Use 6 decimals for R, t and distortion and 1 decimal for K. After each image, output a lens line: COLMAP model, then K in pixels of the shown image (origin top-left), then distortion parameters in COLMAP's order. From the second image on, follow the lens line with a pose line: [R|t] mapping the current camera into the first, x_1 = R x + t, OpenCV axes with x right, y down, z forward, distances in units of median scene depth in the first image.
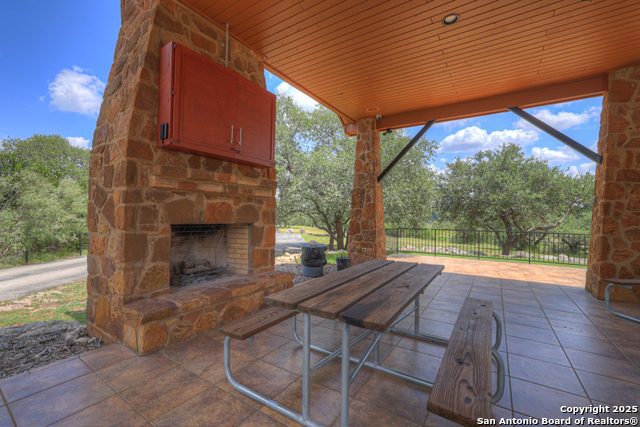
lens RADIAL K [[275.4, 0, 320.0], [0, 275.4, 211.3], [0, 0, 1]] dist [-0.002003, 0.000254]
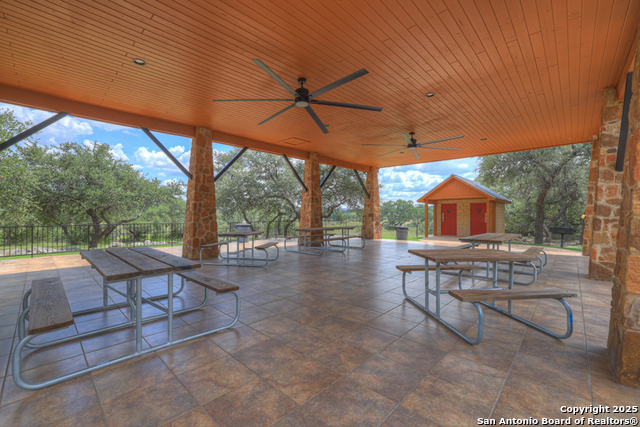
lens RADIAL K [[275.4, 0, 321.0], [0, 275.4, 212.5], [0, 0, 1]] dist [-0.002003, 0.000254]
pose [[0.178370, -0.008434, 0.983927, -0.430565], [-0.017772, 0.999773, 0.011792, -0.005622], [-0.983803, -0.019589, 0.178180, -0.065705]]
